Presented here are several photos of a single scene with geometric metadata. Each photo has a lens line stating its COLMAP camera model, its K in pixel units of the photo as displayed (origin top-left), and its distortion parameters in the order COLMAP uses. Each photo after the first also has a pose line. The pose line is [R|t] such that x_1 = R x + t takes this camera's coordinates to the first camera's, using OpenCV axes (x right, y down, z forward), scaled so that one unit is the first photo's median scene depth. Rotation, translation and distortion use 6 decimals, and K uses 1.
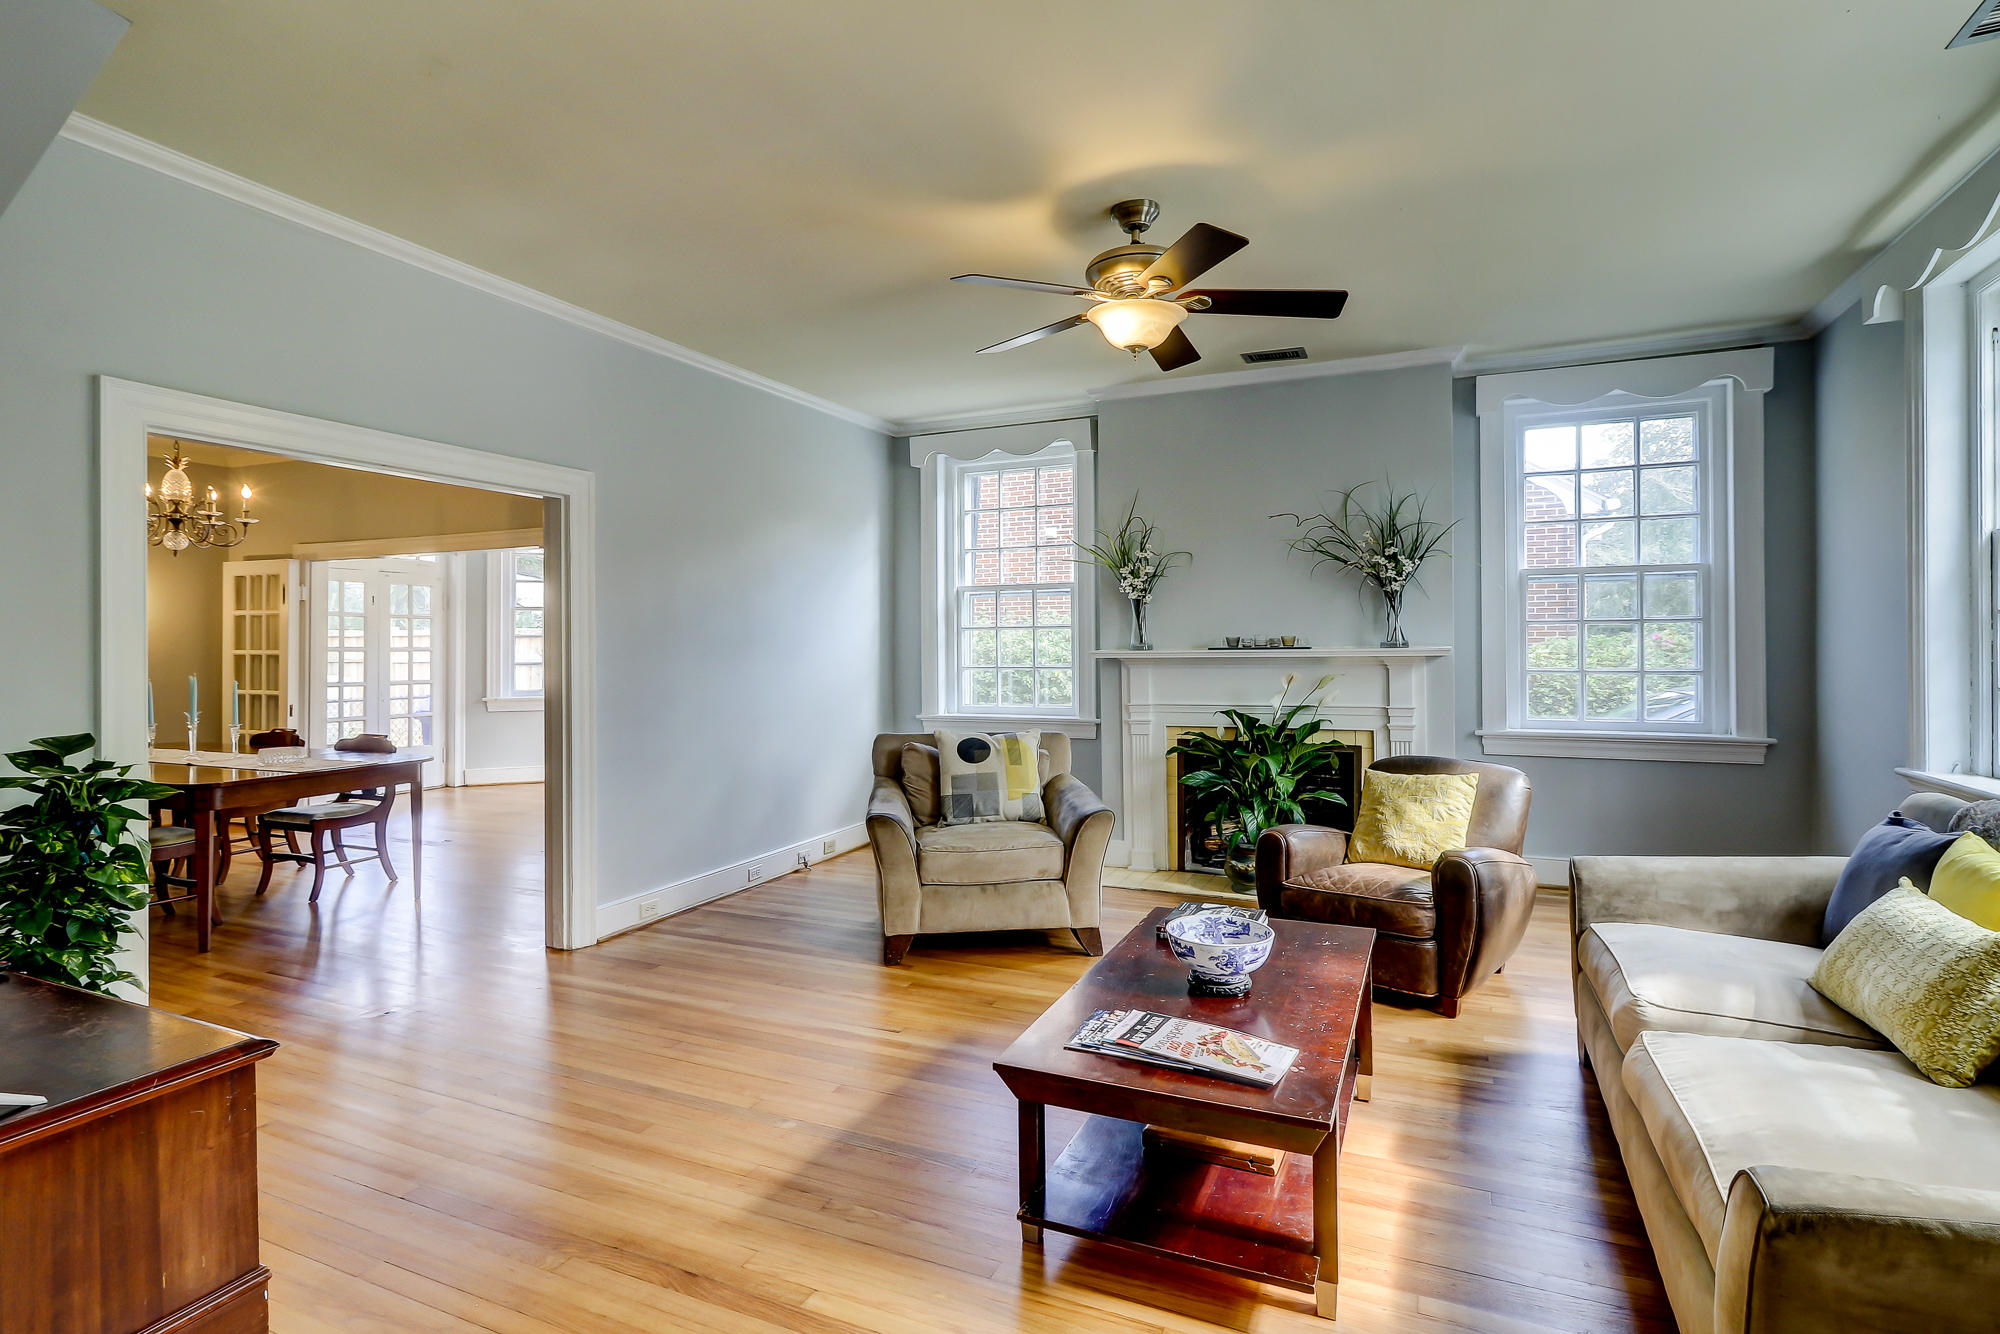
lens RADIAL K [[970.1, 0, 1071.8], [0, 970.1, 632.0], [0, 0, 1]] dist [-0.002191, -0.000948]
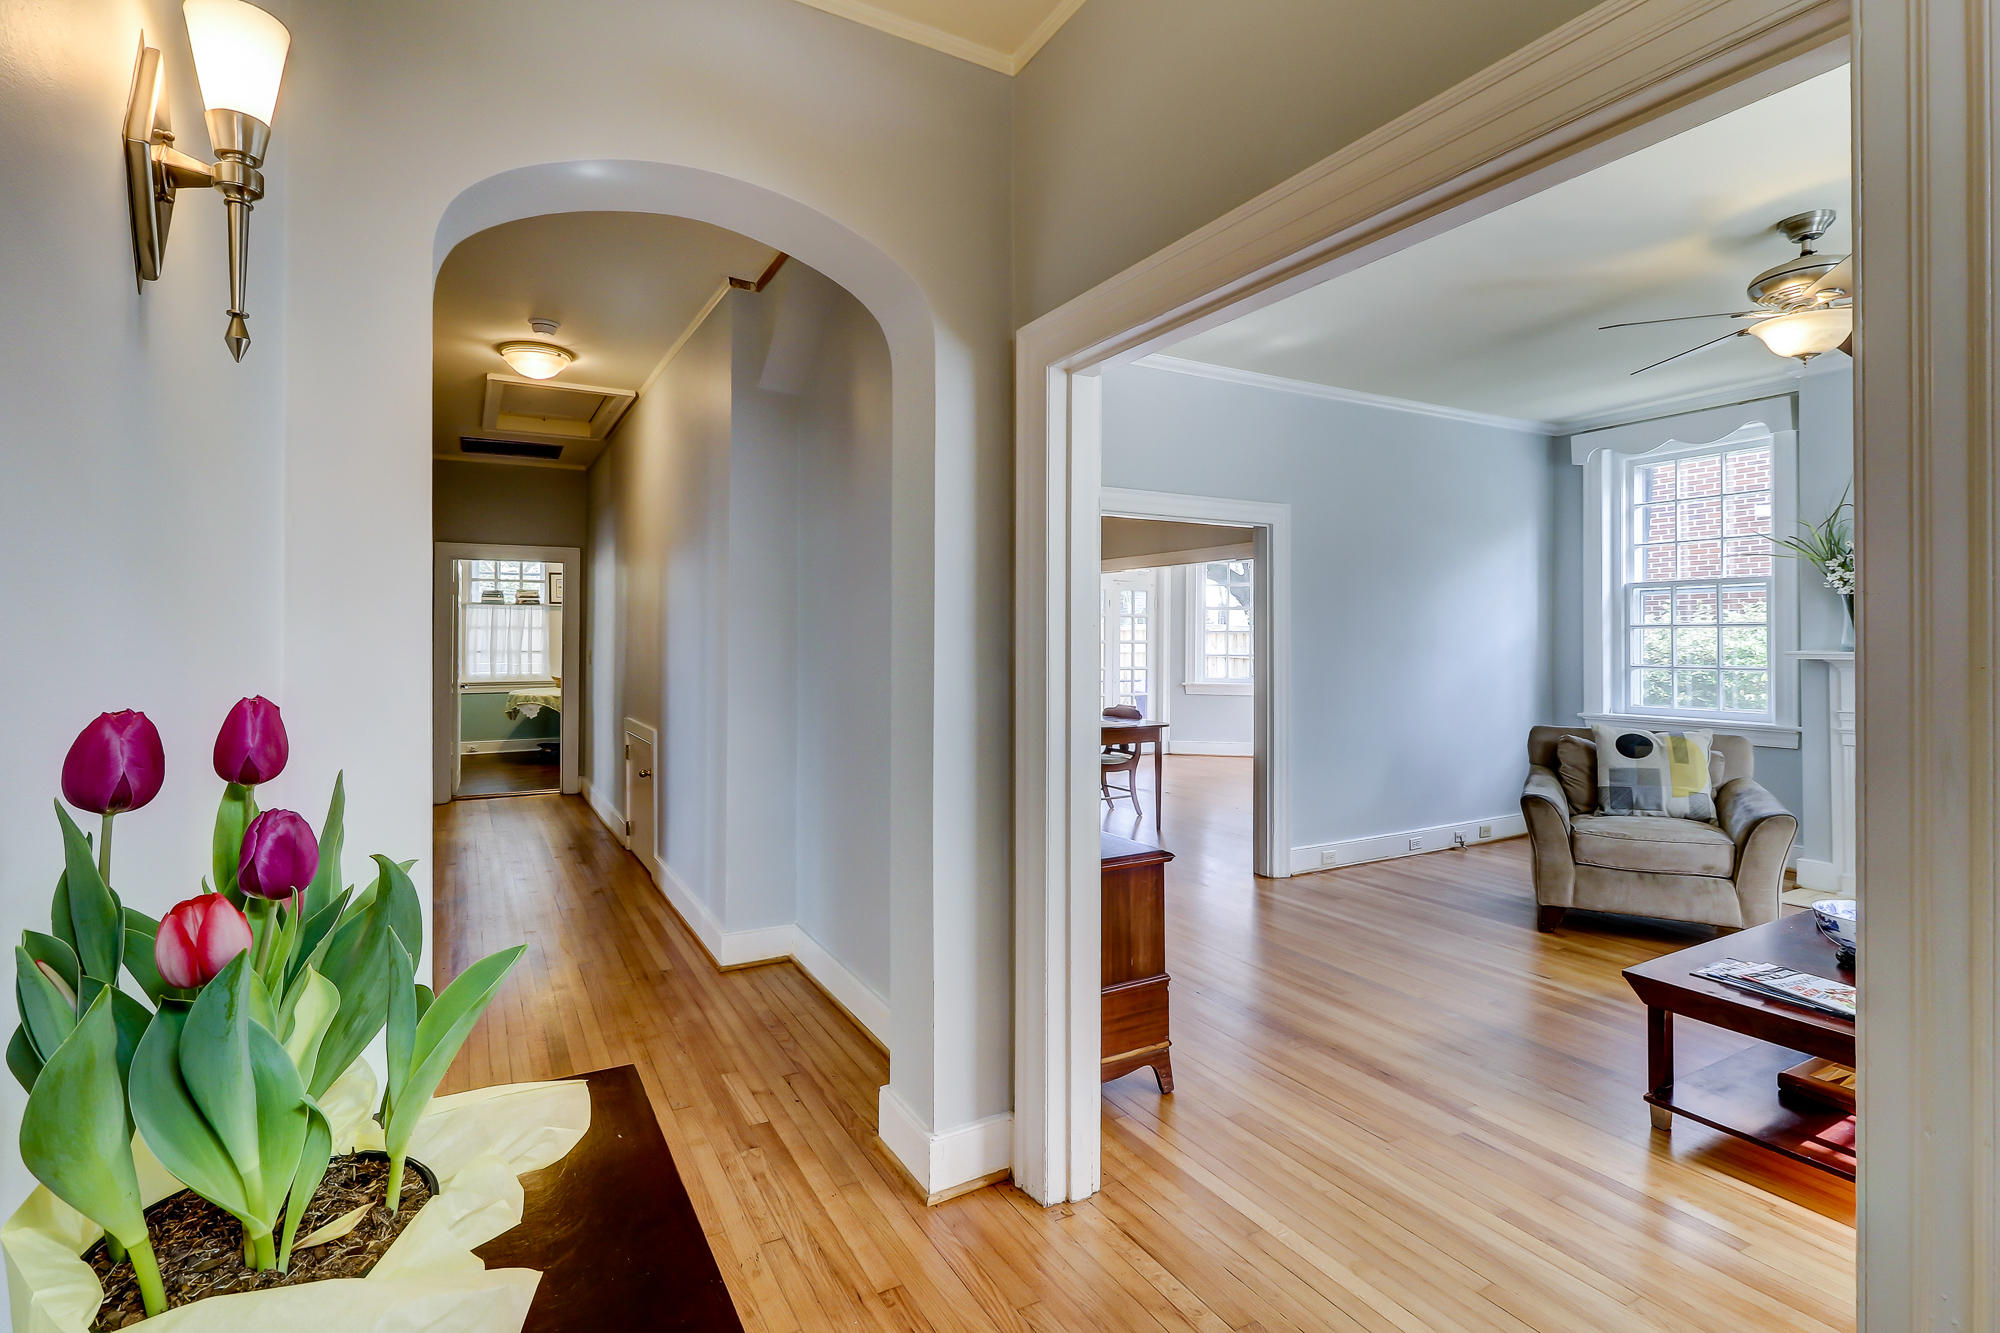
lens RADIAL K [[1012.2, 0, 1041.7], [0, 1012.2, 634.7], [0, 0, 1]] dist [-0.001705, 0.000046]
pose [[0.792512, 0.005294, -0.609833, 0.056302], [-0.000632, 0.999969, 0.007859, -0.004349], [0.609855, -0.005843, 0.792491, -0.242428]]
